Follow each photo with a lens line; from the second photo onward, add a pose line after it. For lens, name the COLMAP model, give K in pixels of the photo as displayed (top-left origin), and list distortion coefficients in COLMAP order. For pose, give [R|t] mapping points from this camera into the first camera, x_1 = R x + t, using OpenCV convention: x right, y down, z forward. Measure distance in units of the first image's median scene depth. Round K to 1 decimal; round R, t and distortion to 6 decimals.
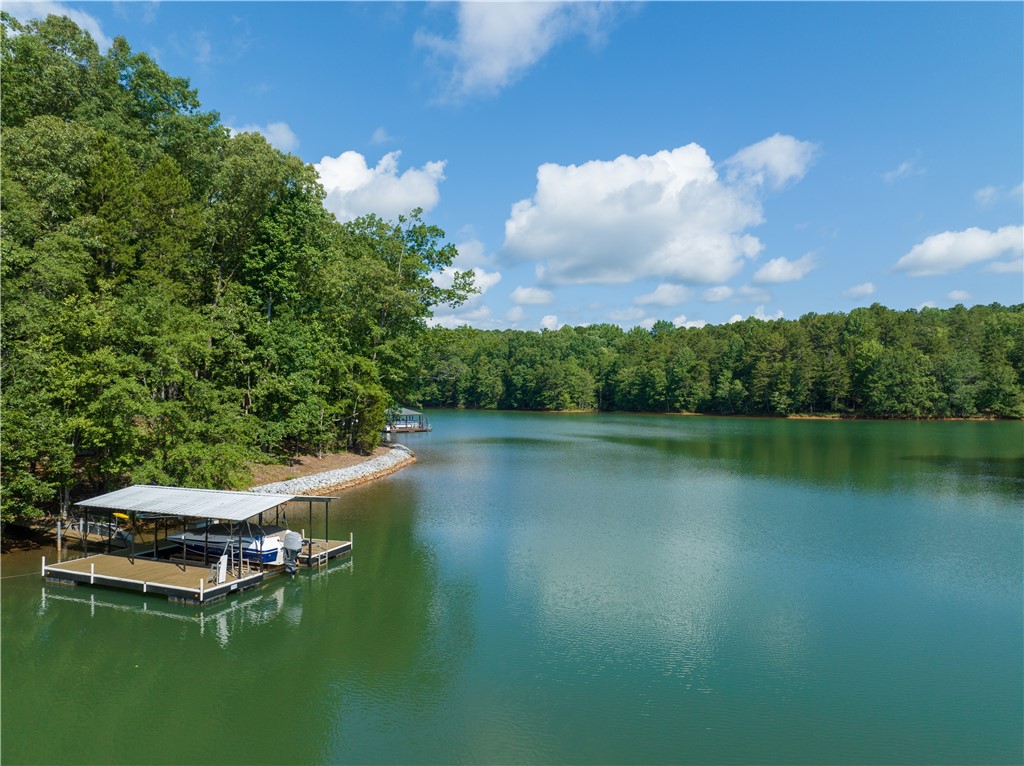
lens RADIAL K [[712.9, 0, 511.5], [0, 712.9, 396.0], [0, 0, 1]] dist [-0.050656, 0.020211]
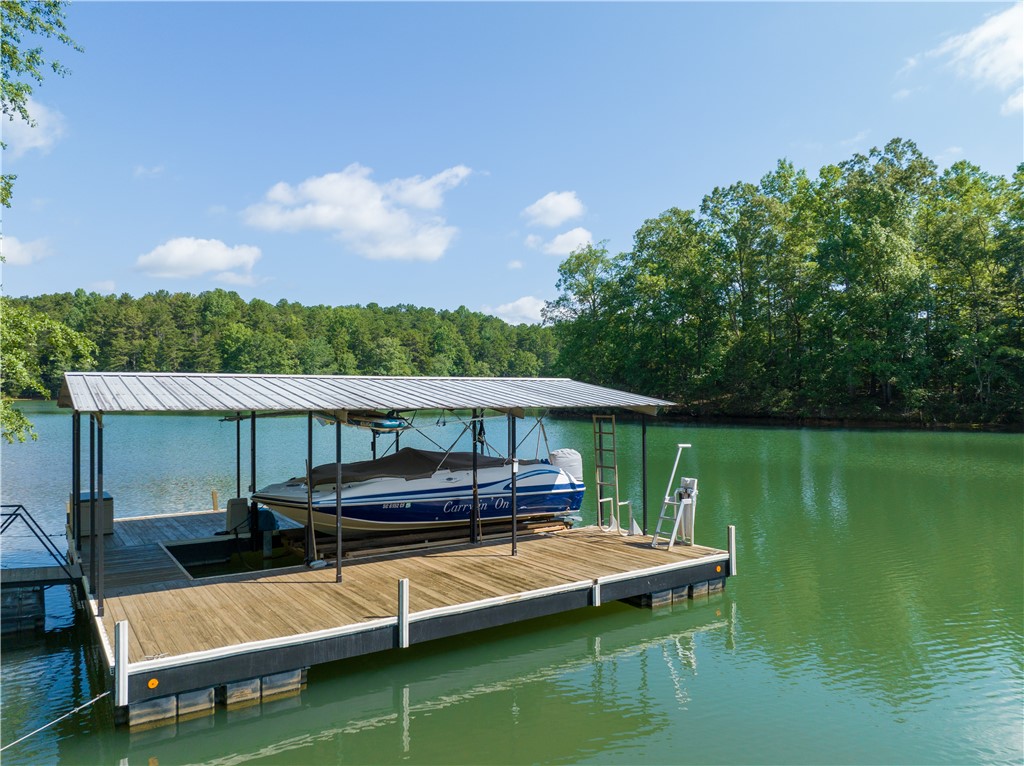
lens RADIAL K [[712.9, 0, 511.5], [0, 712.9, 396.0], [0, 0, 1]] dist [-0.050656, 0.020211]
pose [[0.557774, -0.002279, 0.829990, -0.119191], [-0.000726, 0.999995, 0.003233, 0.024252], [-0.829992, -0.002406, 0.557769, 0.118101]]
